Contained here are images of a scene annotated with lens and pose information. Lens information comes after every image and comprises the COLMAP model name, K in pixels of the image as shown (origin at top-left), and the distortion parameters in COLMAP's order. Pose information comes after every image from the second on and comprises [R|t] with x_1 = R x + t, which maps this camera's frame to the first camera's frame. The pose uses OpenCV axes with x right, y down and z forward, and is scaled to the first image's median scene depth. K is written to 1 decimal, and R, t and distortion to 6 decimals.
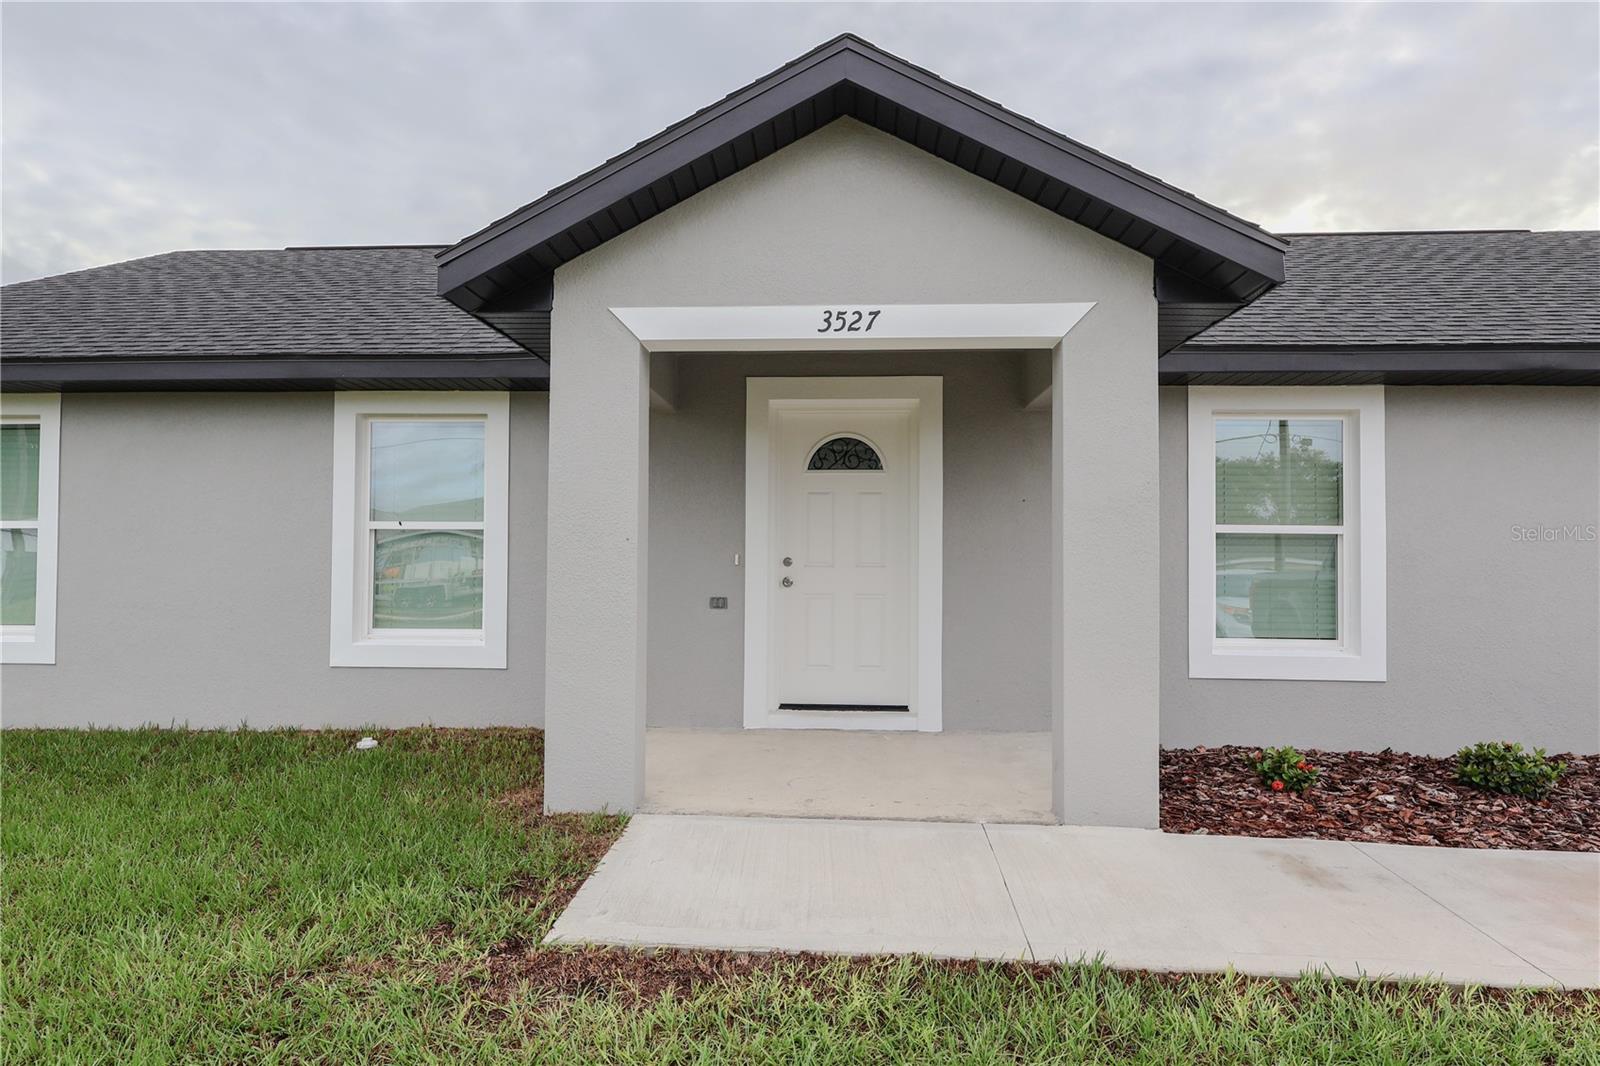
lens RADIAL K [[915.9, 0, 792.6], [0, 915.9, 544.4], [0, 0, 1]] dist [-0.003387, -0.000002]
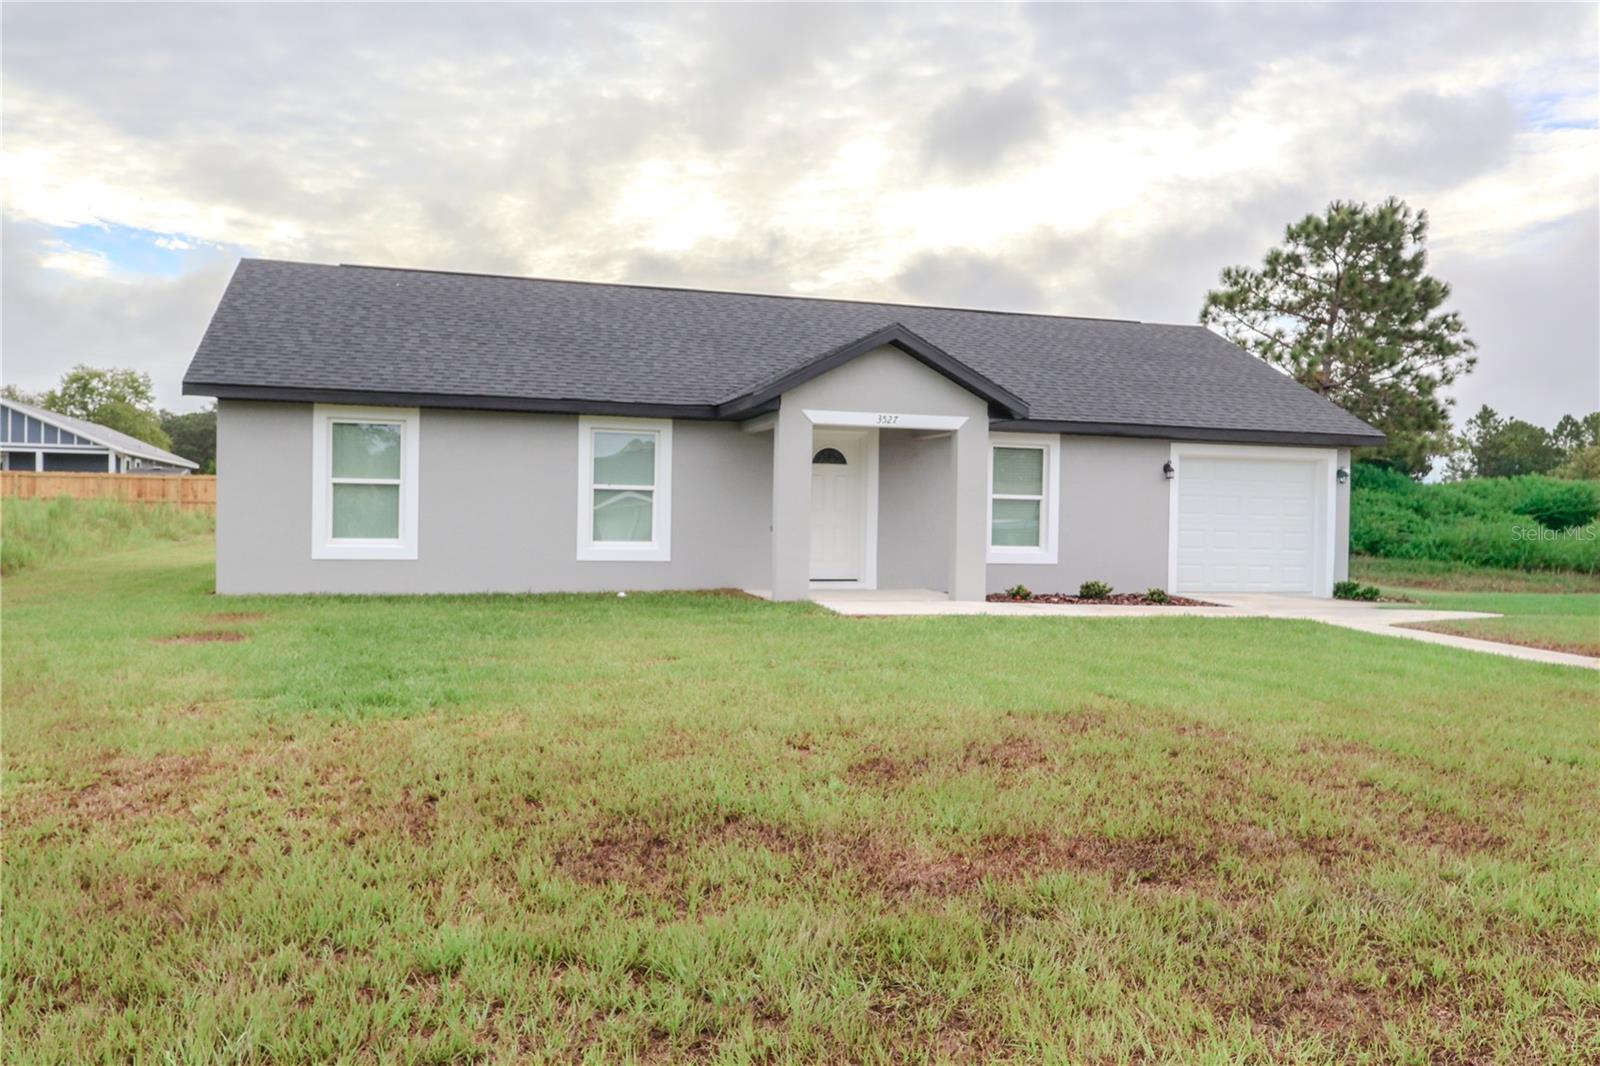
lens RADIAL K [[1358.1, 0, 802.6], [0, 1358.1, 530.9], [0, 0, 1]] dist [0.008188, 0.001268]
pose [[0.933650, 0.009912, 0.358050, -1.103825], [-0.015877, 0.999780, 0.013725, 0.026378], [-0.357835, -0.018499, 0.933602, -1.842892]]
